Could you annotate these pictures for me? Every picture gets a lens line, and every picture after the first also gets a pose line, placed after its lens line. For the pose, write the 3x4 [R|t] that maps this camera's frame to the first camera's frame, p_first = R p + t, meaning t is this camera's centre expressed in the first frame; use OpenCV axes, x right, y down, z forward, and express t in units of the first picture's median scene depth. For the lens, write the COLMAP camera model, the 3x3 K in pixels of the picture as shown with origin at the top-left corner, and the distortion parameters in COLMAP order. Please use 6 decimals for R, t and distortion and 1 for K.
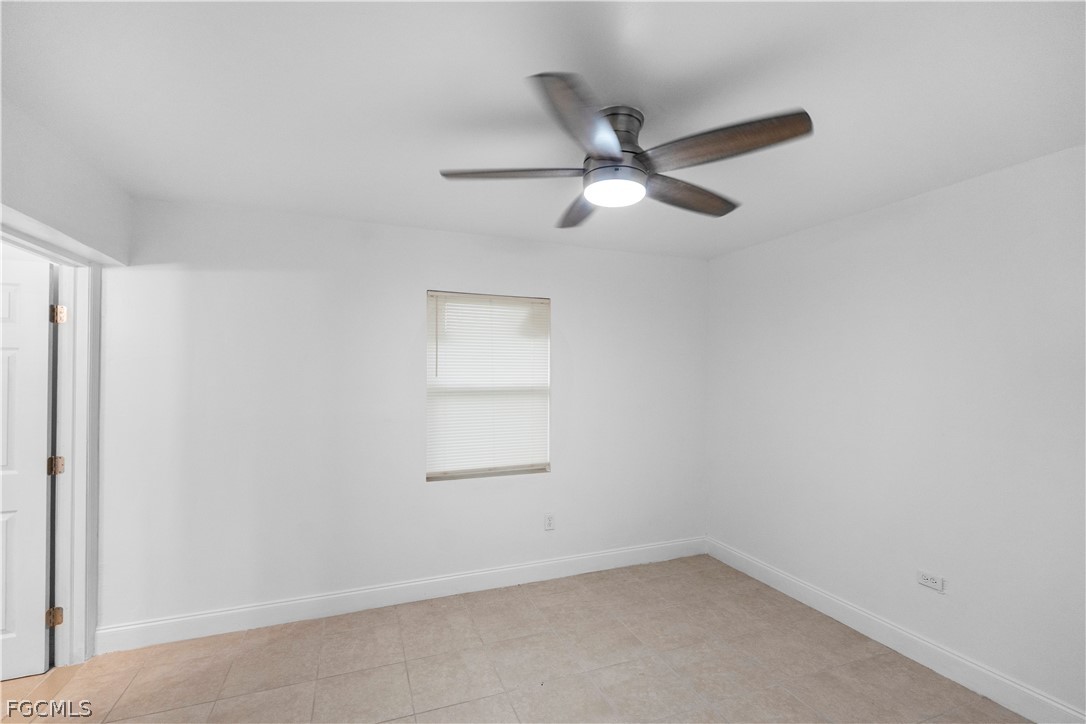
lens RADIAL K [[480.1, 0, 546.8], [0, 480.1, 380.6], [0, 0, 1]] dist [-0.000927, -0.000028]
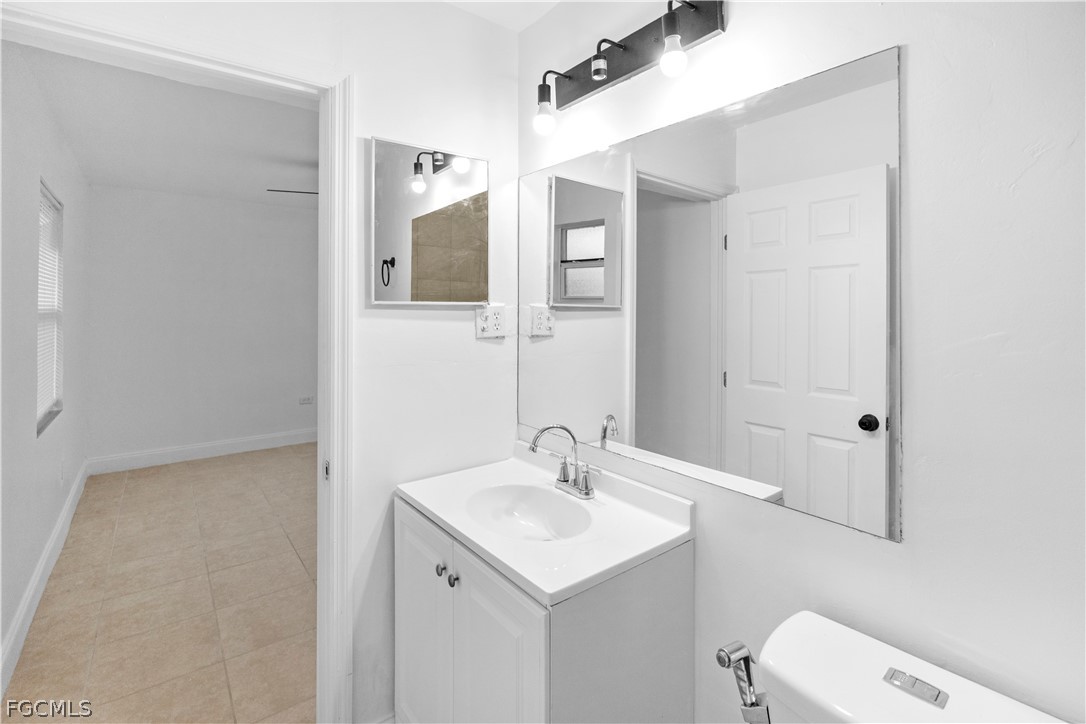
lens RADIAL K [[486.2, 0, 543.0], [0, 486.2, 362.0], [0, 0, 1]] dist [-0.001728, -0.000358]
pose [[-0.273995, -0.106126, 0.955858, -1.118079], [0.009062, 0.993564, 0.112911, 0.023385], [-0.961688, 0.039599, -0.271270, 0.452645]]
